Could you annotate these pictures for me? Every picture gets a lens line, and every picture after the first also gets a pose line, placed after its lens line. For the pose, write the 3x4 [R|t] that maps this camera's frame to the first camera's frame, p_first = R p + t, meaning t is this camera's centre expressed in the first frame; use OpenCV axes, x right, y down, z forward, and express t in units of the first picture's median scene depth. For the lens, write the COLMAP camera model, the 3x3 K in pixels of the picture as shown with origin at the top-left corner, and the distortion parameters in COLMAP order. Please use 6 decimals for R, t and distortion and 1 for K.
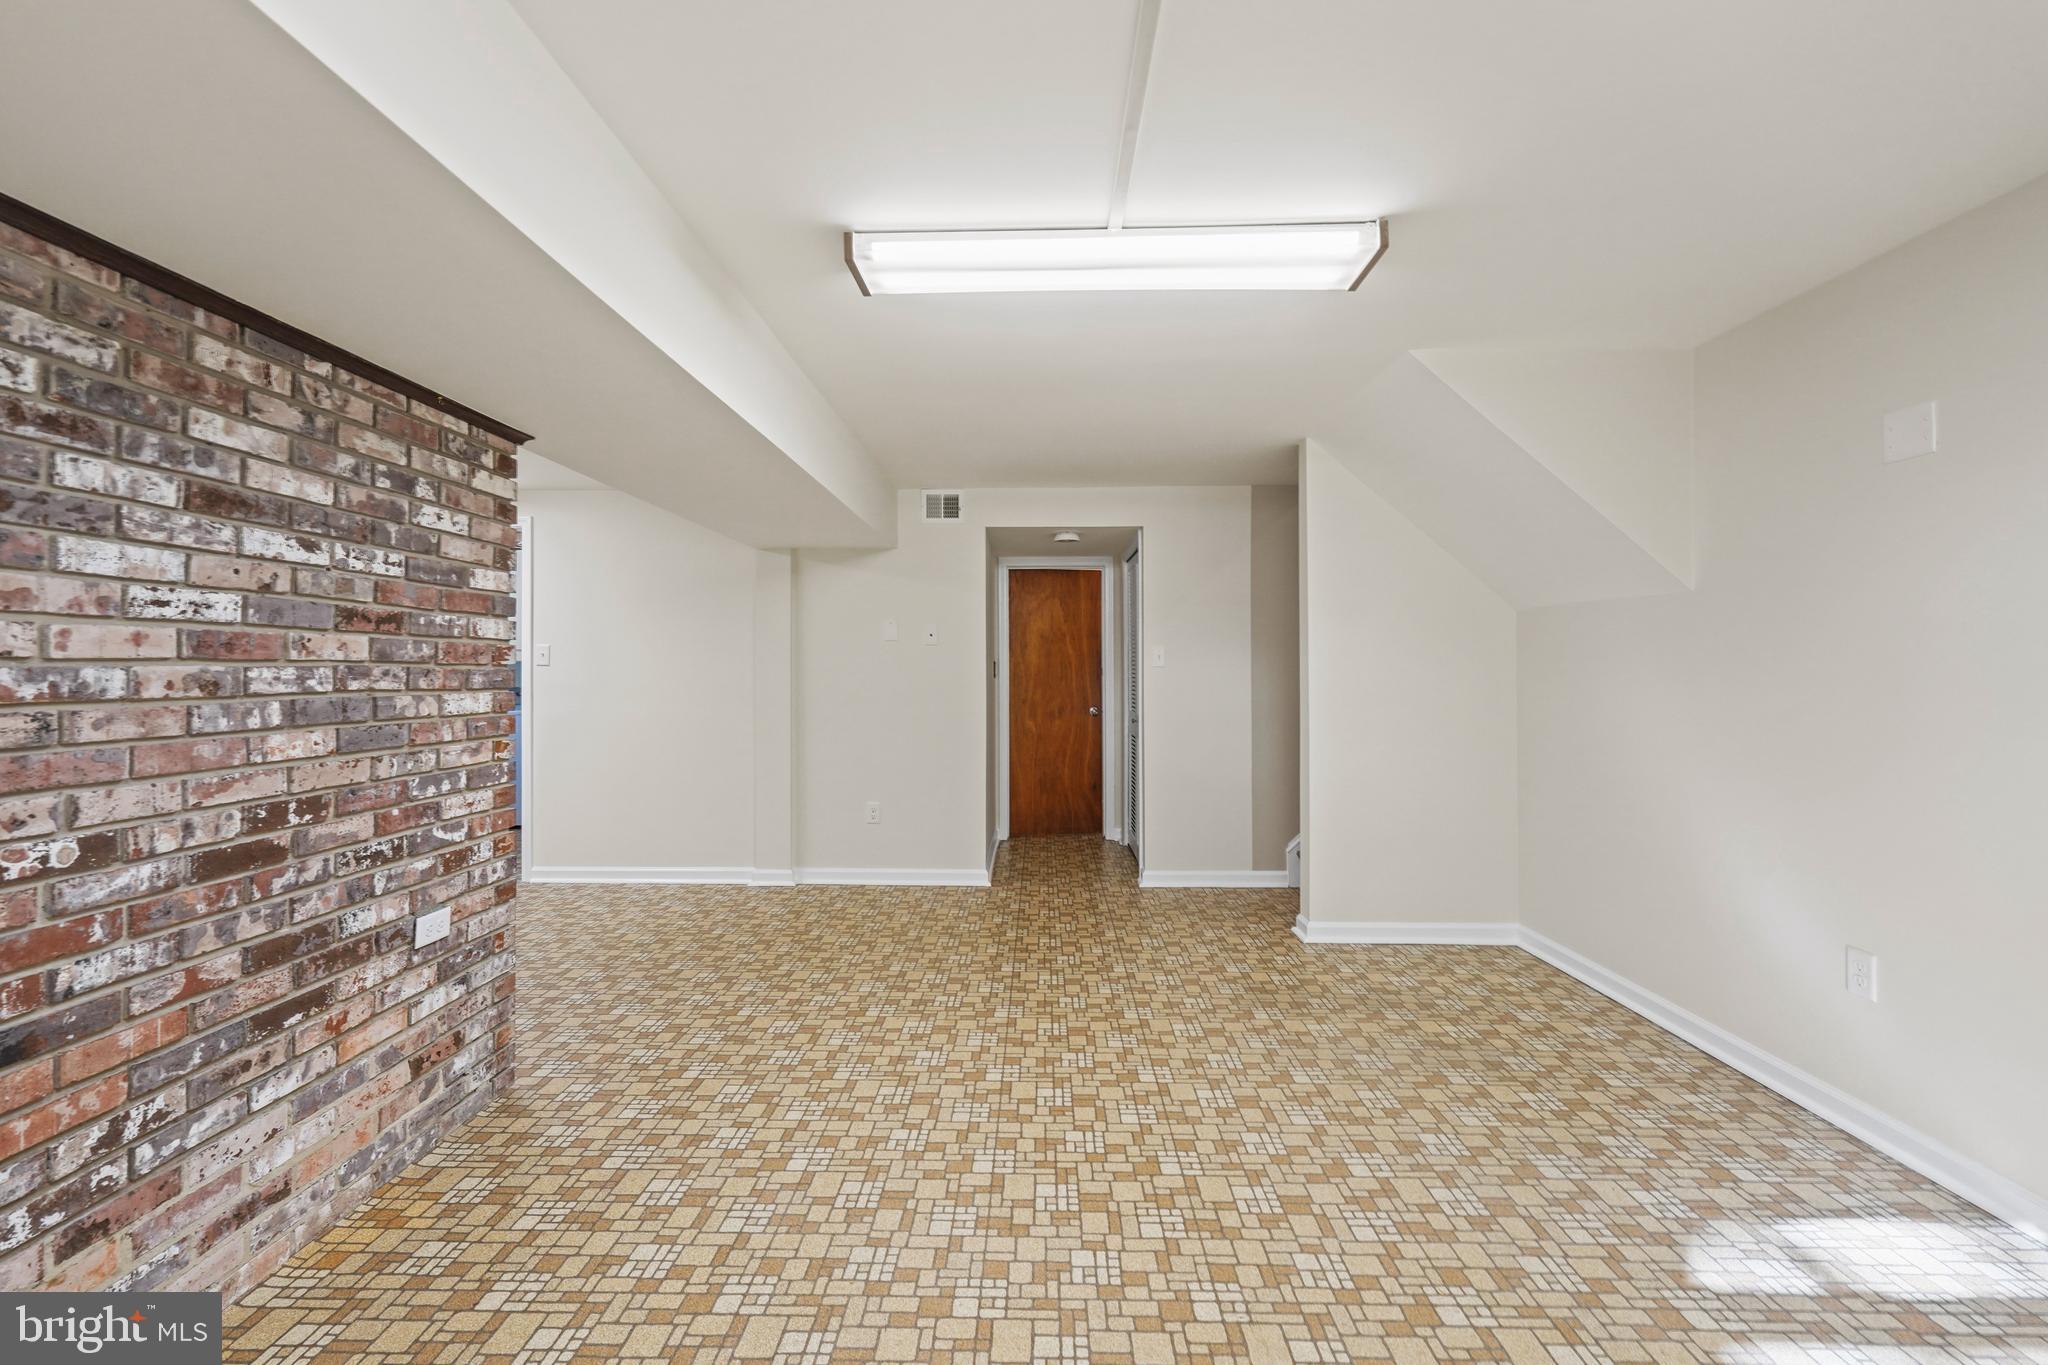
lens RADIAL K [[839.9, 0, 1023.9], [0, 839.9, 669.3], [0, 0, 1]] dist [0.000111, 0.000052]
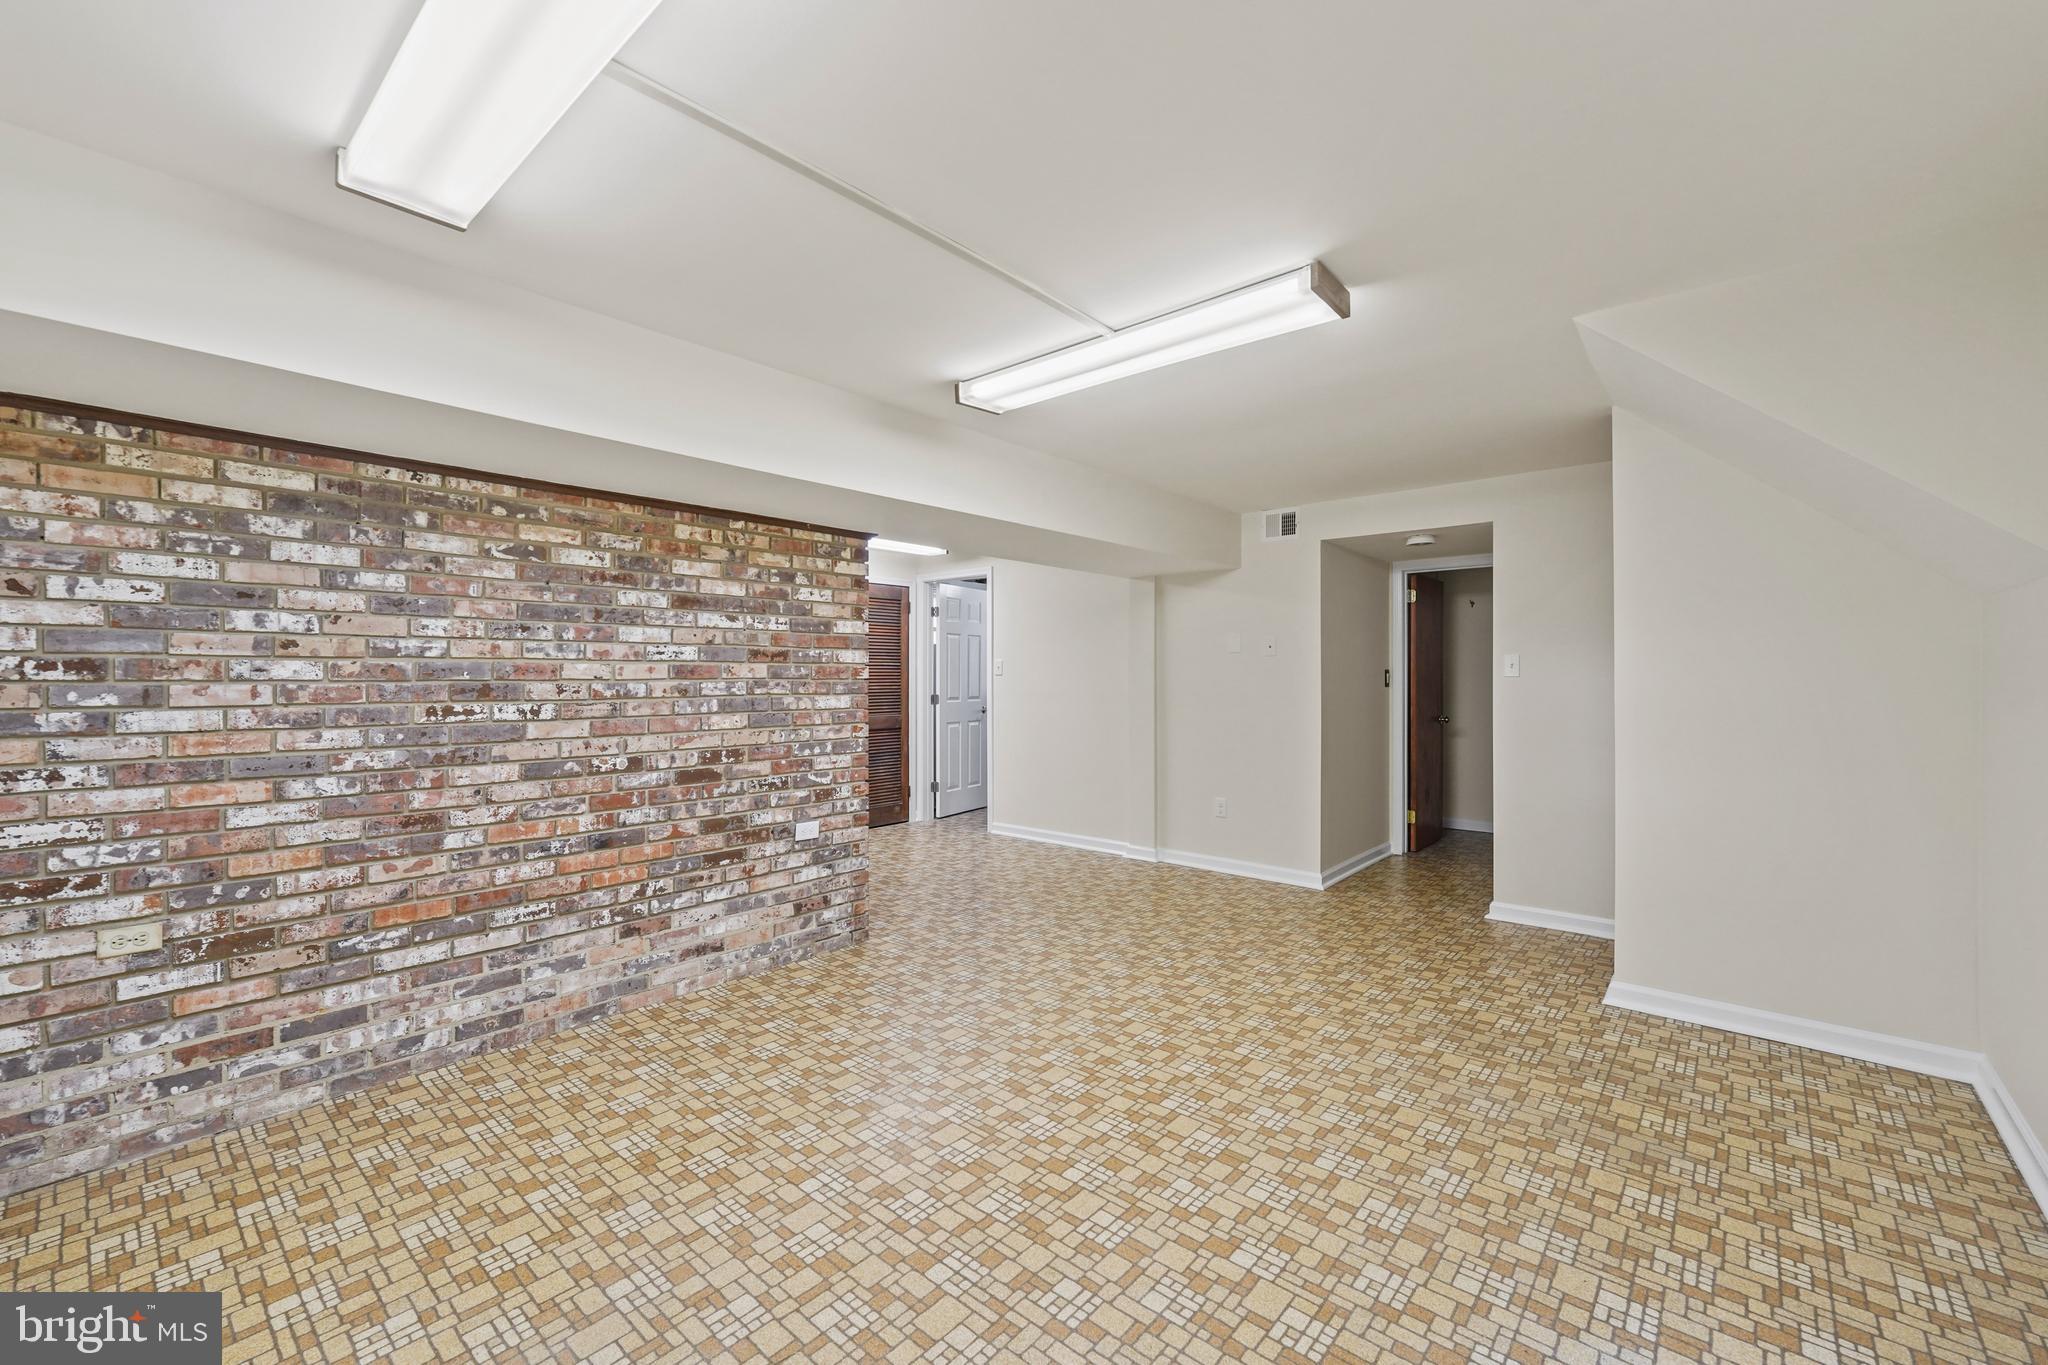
lens RADIAL K [[836.9, 0, 1025.4], [0, 836.9, 680.1], [0, 0, 1]] dist [-0.001065, 0.000399]
pose [[0.768810, 0.003317, -0.639469, 0.799706], [0.001995, 0.999969, 0.007587, -0.017497], [0.639474, -0.007109, 0.768780, -0.041390]]
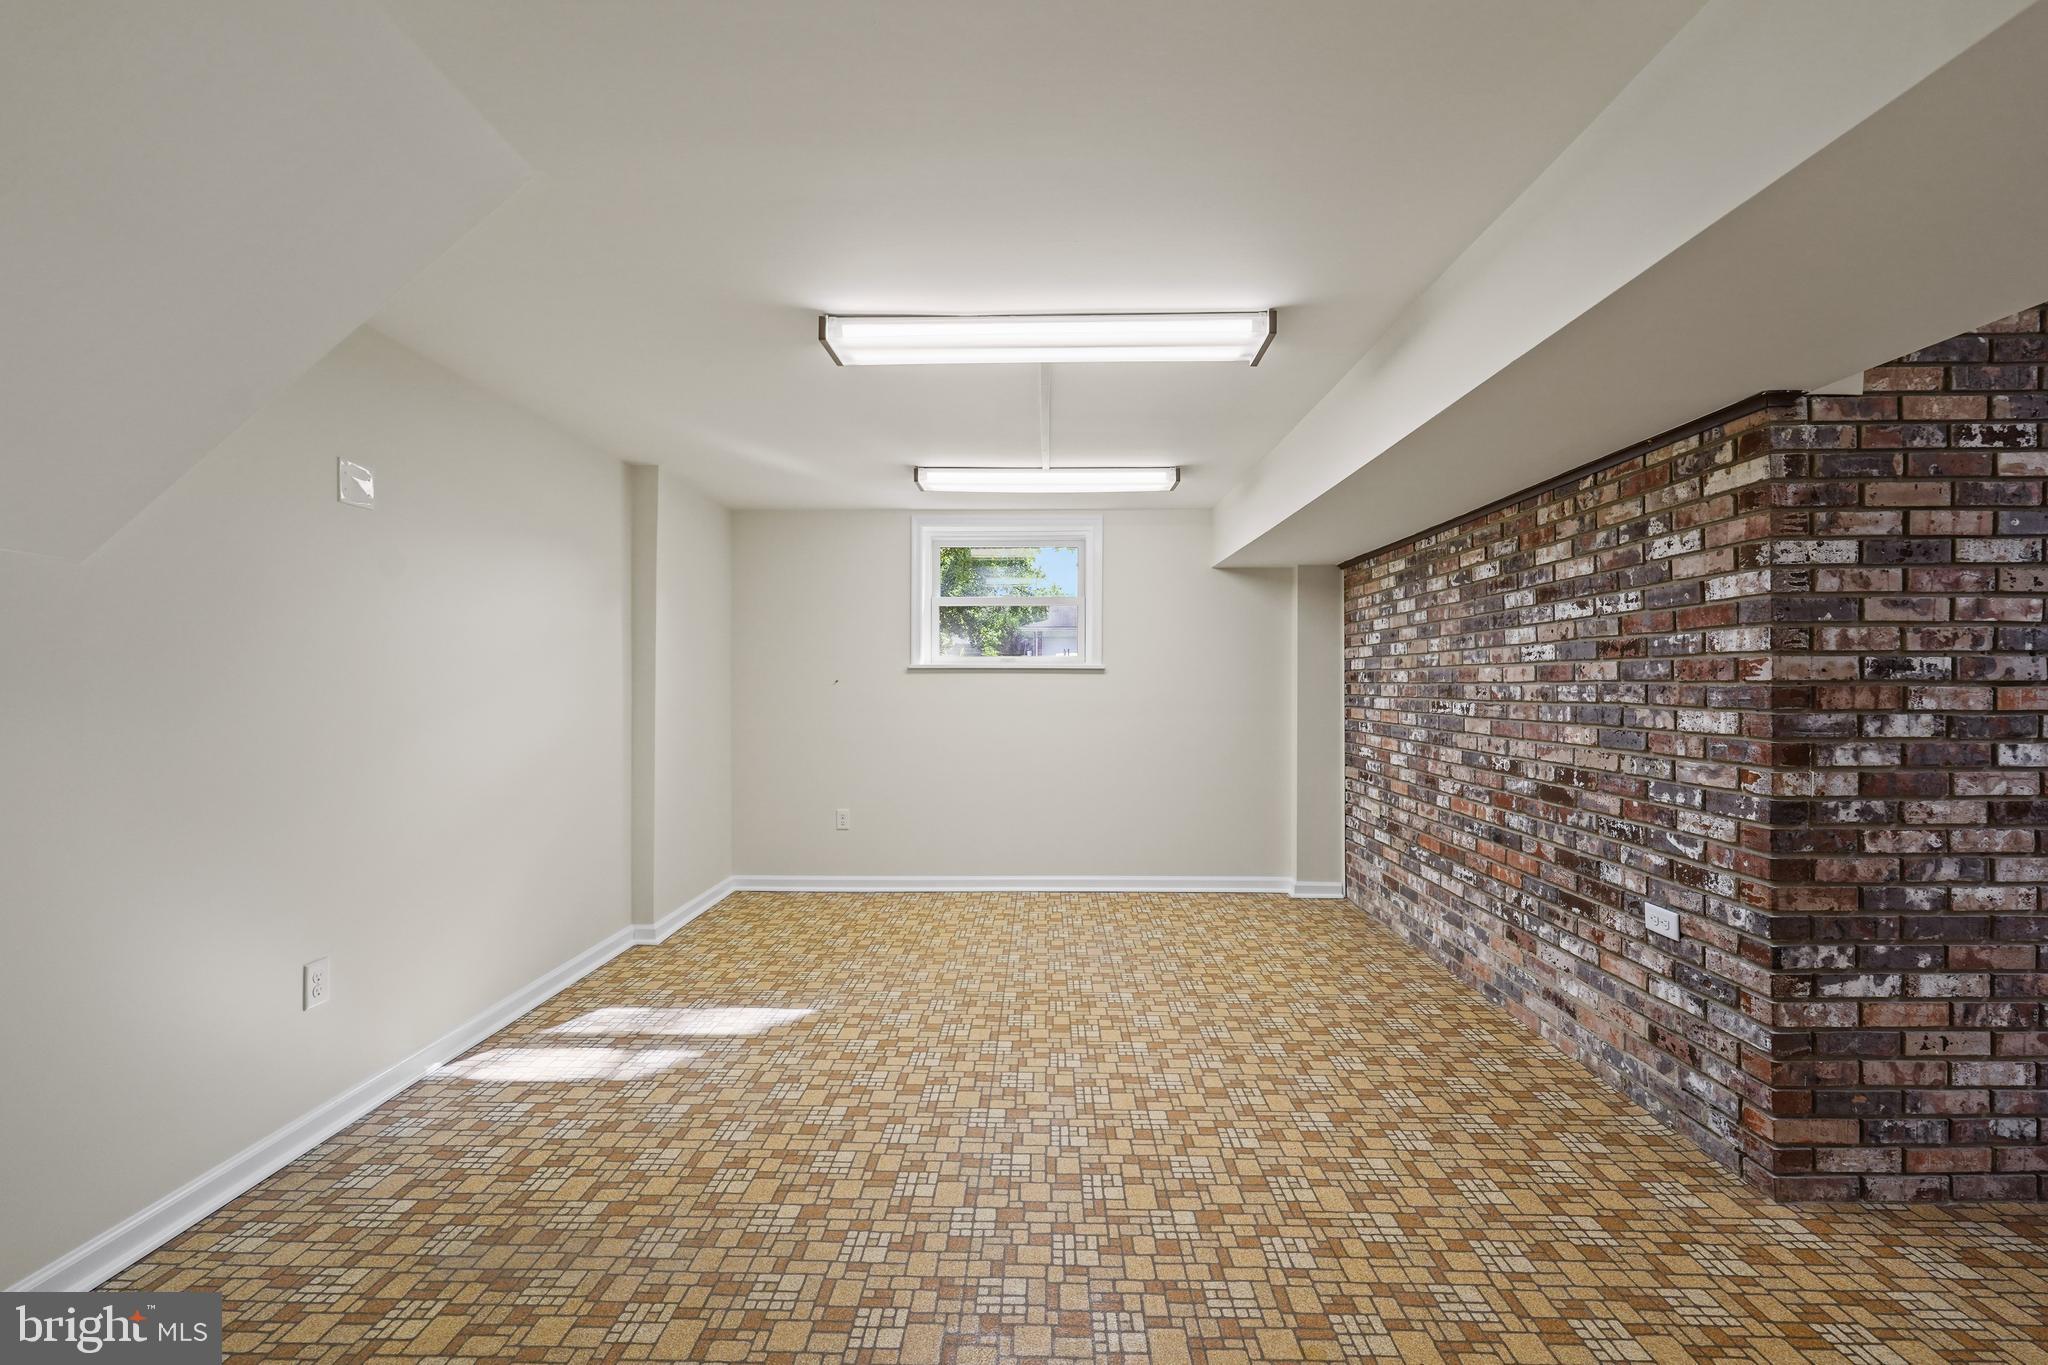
lens RADIAL K [[829.9, 0, 1028.7], [0, 829.9, 684.5], [0, 0, 1]] dist [-0.000308, 0.000302]
pose [[-0.999994, 0.002139, -0.002719, 0.136052], [0.002148, 0.999992, -0.003395, -0.000840], [0.002712, -0.003401, -0.999991, 2.232908]]
